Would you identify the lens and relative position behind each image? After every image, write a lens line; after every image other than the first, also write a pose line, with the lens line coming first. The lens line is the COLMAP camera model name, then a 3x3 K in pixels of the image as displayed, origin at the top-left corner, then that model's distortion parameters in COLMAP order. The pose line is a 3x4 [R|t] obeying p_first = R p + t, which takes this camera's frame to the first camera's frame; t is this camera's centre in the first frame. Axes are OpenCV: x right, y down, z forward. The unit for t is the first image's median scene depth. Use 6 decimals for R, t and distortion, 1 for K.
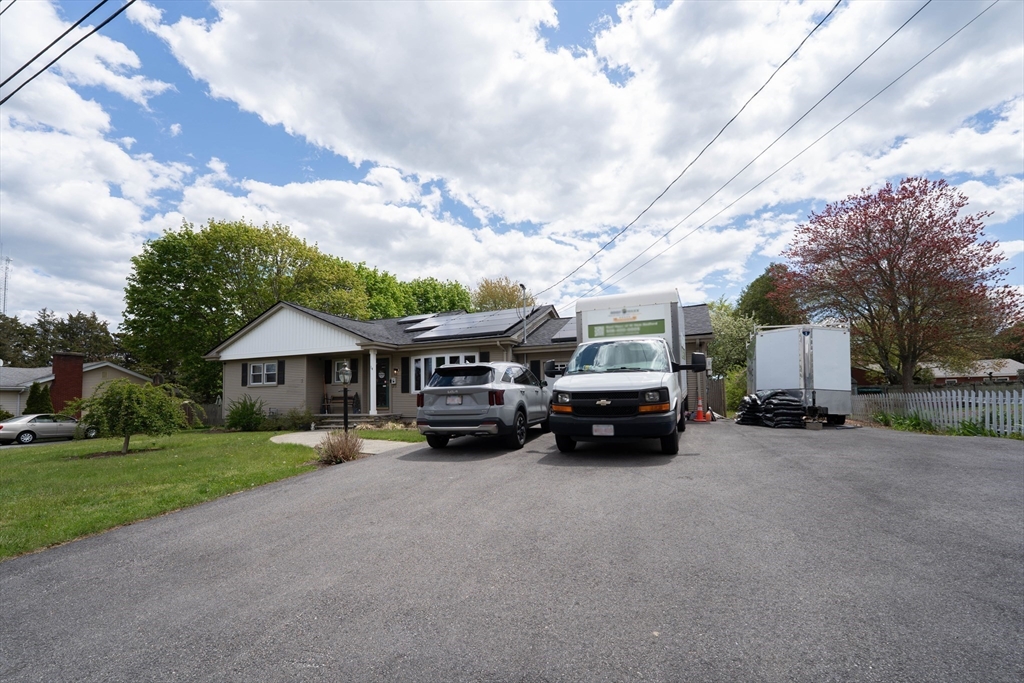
lens RADIAL K [[437.9, 0, 543.6], [0, 437.9, 344.5], [0, 0, 1]] dist [-0.008937, -0.001140]
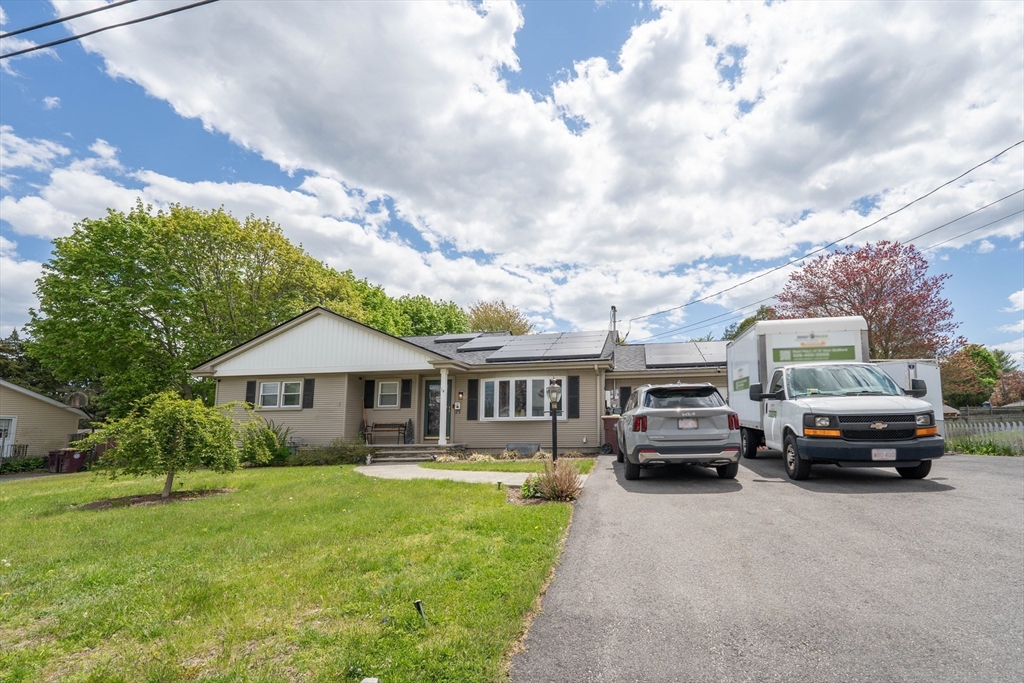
lens RADIAL K [[437.9, 0, 519.9], [0, 437.9, 339.5], [0, 0, 1]] dist [-0.008937, -0.001140]
pose [[0.974743, 0.054894, 0.216478, -0.167573], [-0.034436, 0.994672, -0.097172, 0.012550], [-0.220659, 0.087263, 0.971440, 0.044277]]
